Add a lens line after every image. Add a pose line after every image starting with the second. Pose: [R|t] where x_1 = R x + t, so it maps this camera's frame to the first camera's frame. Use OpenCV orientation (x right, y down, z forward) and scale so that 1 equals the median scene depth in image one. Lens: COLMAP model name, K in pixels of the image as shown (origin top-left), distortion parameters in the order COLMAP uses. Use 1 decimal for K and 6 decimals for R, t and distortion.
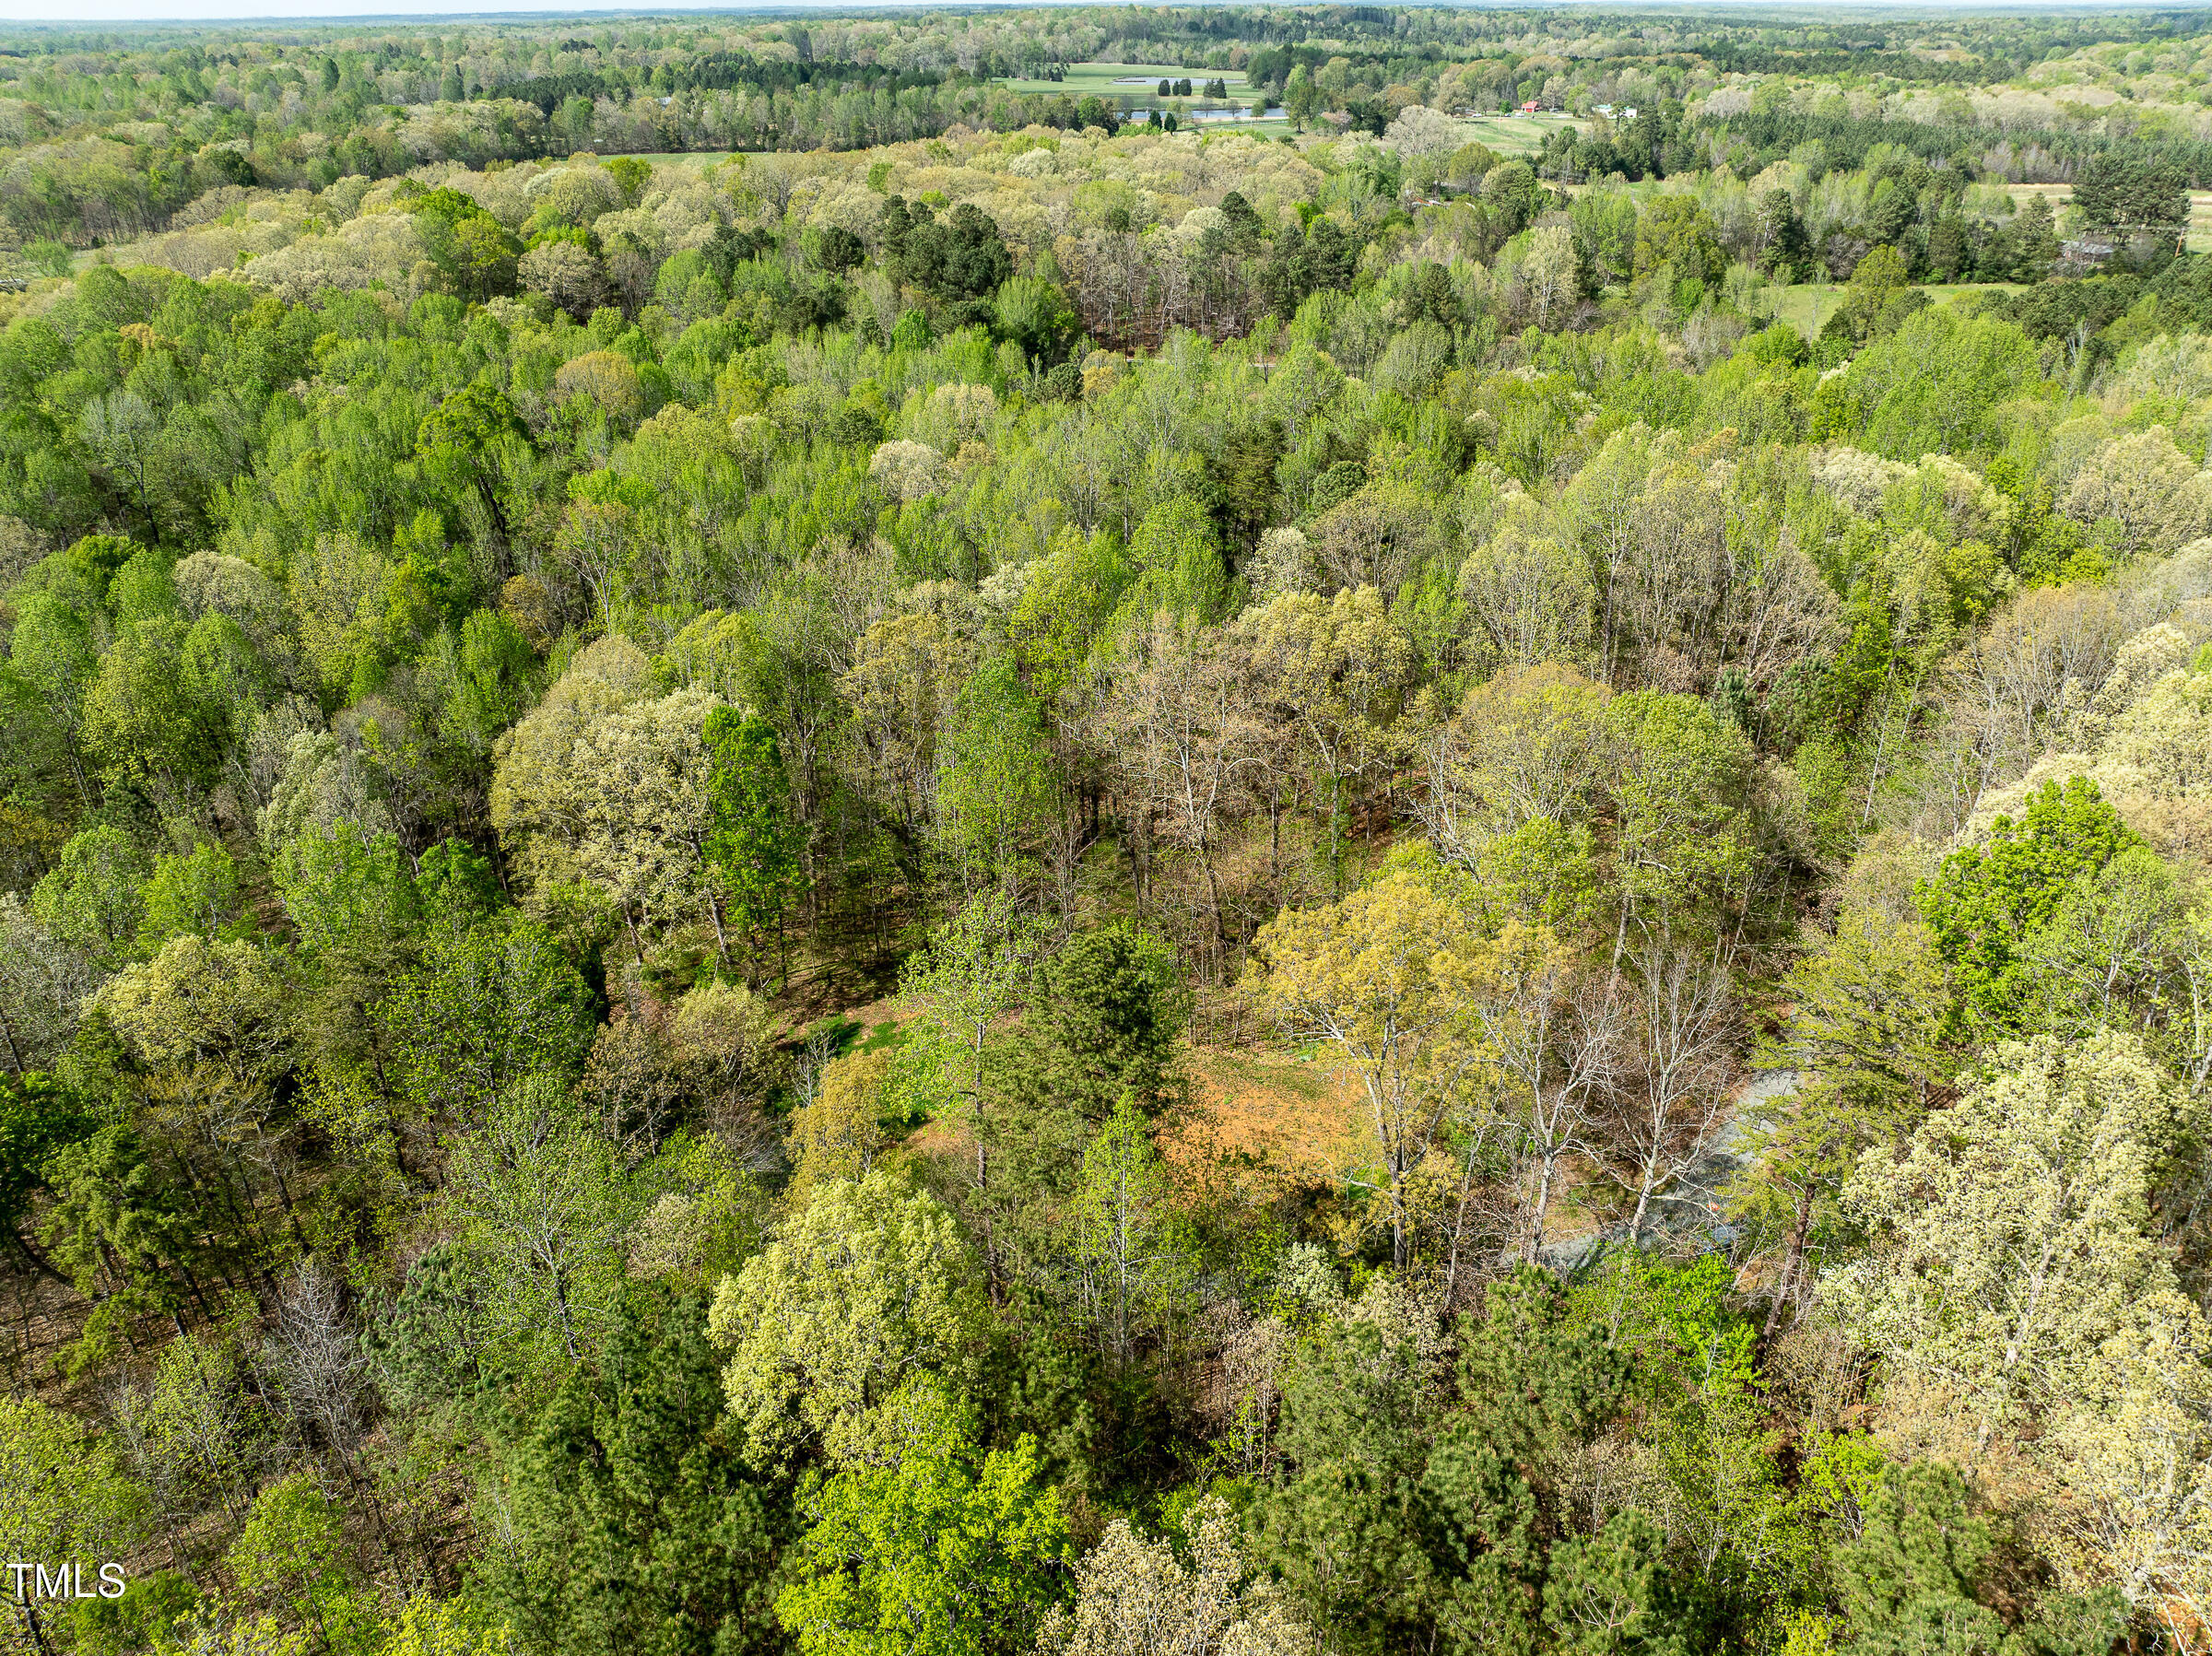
lens RADIAL K [[1577.9, 0, 1110.5], [0, 1577.9, 822.5], [0, 0, 1]] dist [-0.061155, 0.038850]
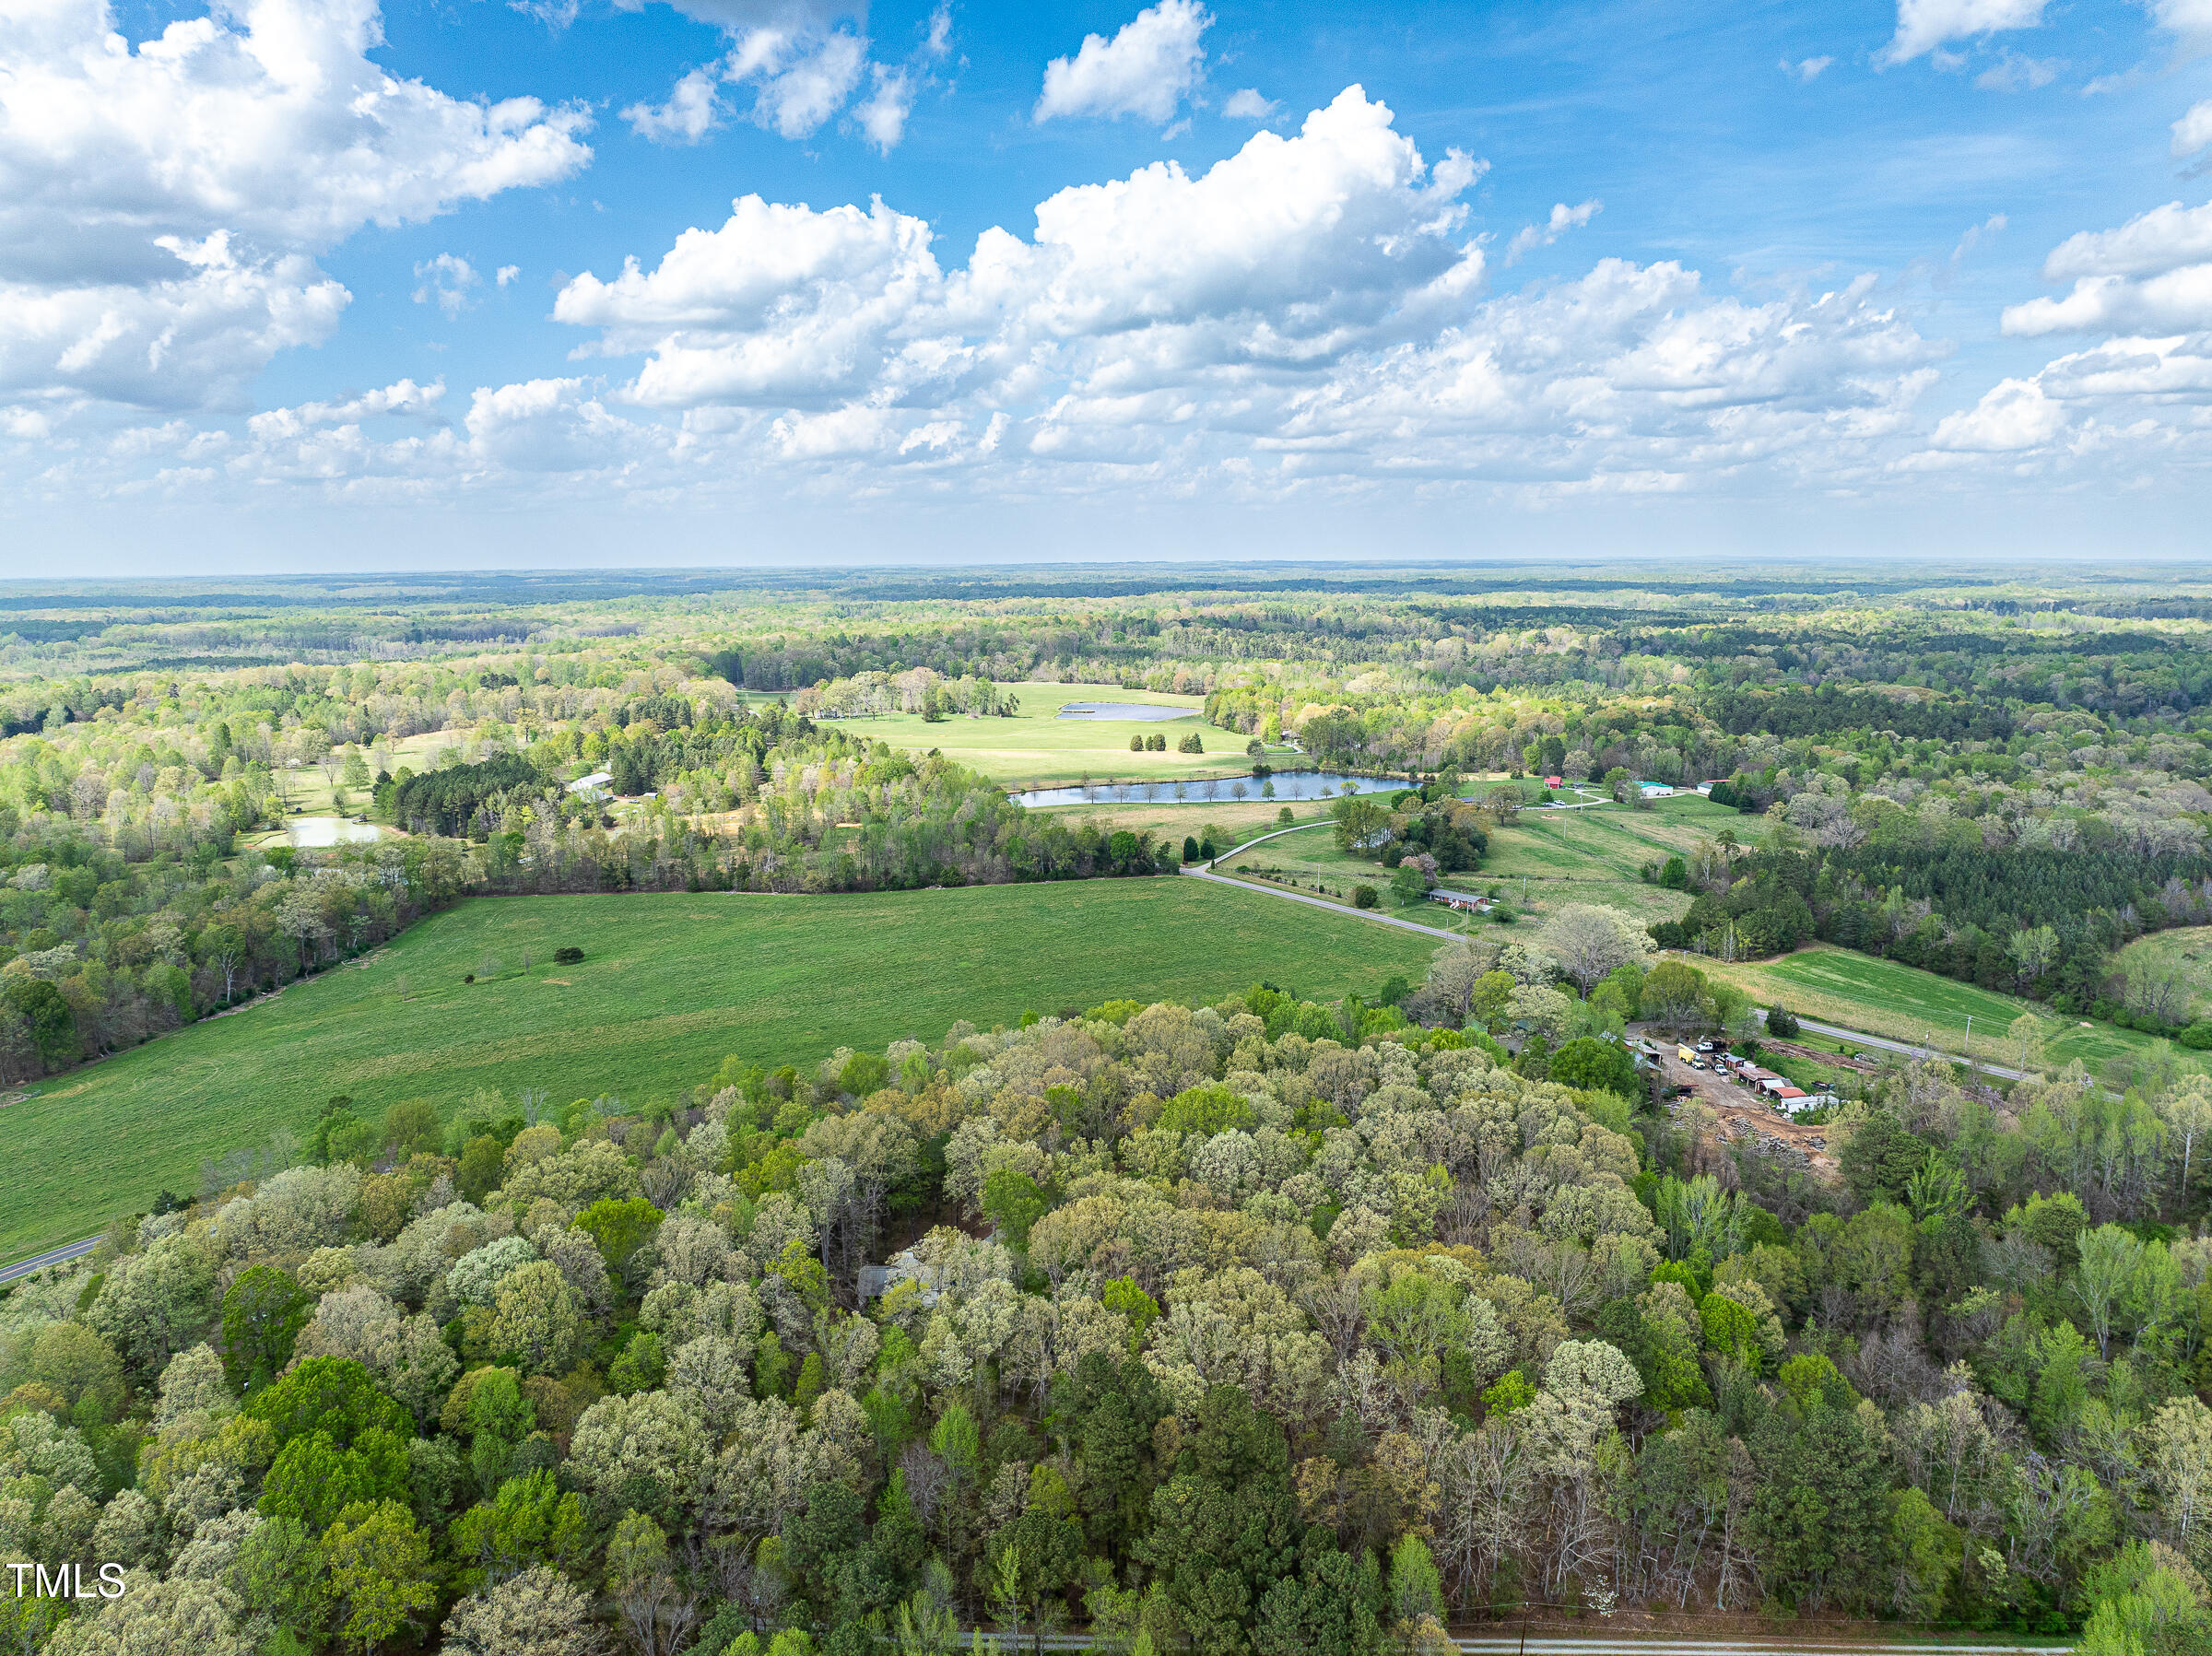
lens RADIAL K [[1572.7, 0, 1110.5], [0, 1572.7, 827.7], [0, 0, 1]] dist [-0.057651, 0.035188]
pose [[0.996805, -0.015636, 0.078327, -0.185173], [0.039170, 0.950326, -0.308781, -0.427934], [-0.069608, 0.310862, 0.947903, 0.390081]]
